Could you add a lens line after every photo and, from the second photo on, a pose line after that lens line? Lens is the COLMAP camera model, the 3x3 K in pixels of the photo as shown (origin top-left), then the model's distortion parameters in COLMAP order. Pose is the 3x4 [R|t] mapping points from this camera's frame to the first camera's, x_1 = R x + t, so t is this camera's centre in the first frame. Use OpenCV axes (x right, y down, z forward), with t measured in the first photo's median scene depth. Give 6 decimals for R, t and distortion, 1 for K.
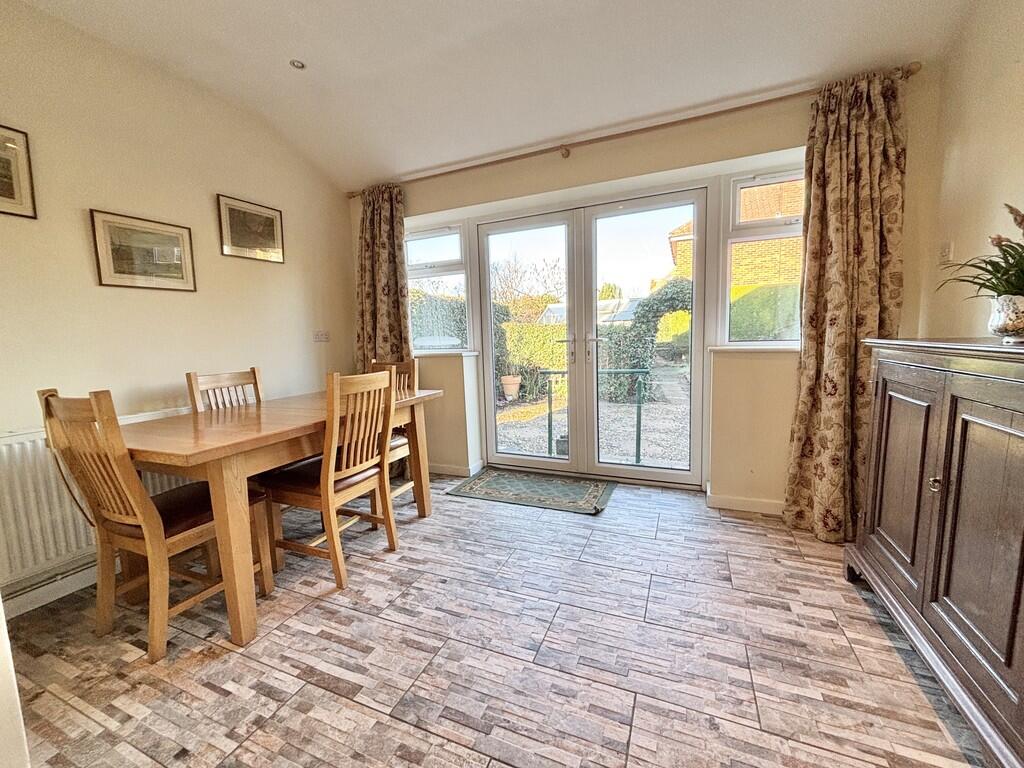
lens RADIAL K [[411.6, 0, 507.8], [0, 411.6, 381.9], [0, 0, 1]] dist [-0.000547, 0.000748]
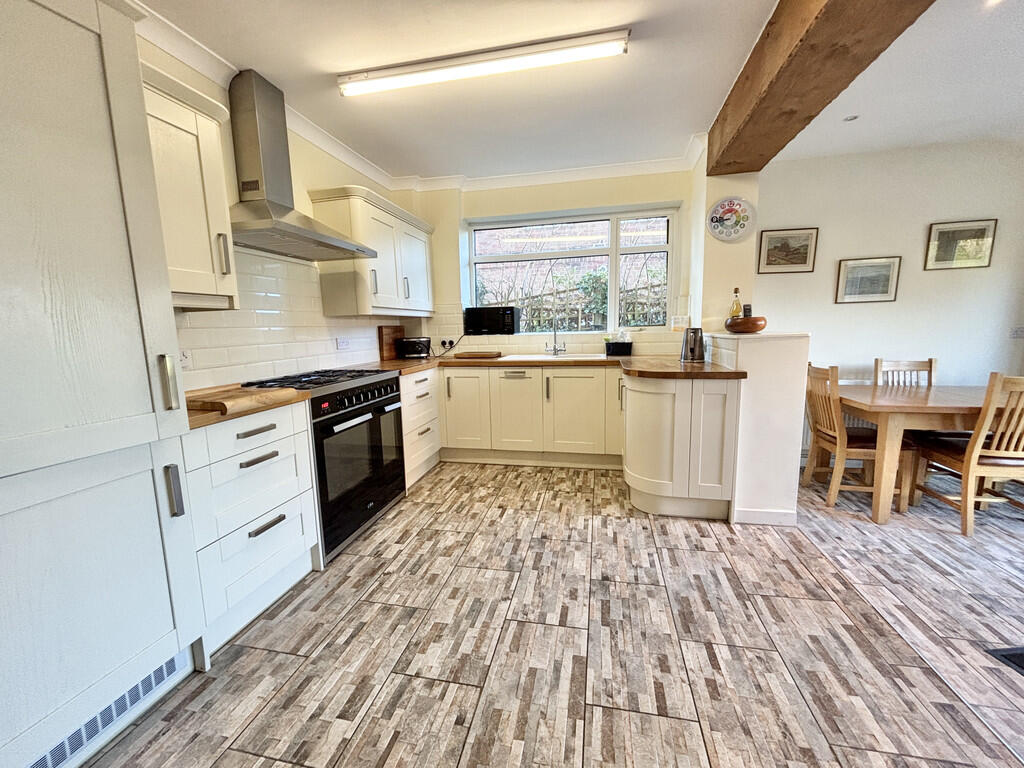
lens RADIAL K [[411.6, 0, 509.0], [0, 411.6, 382.1], [0, 0, 1]] dist [-0.000547, 0.000748]
pose [[0.196318, 0.163580, -0.966799, 0.502816], [-0.096777, 0.984405, 0.146907, -0.032402], [0.975753, 0.064723, 0.209087, -0.729201]]
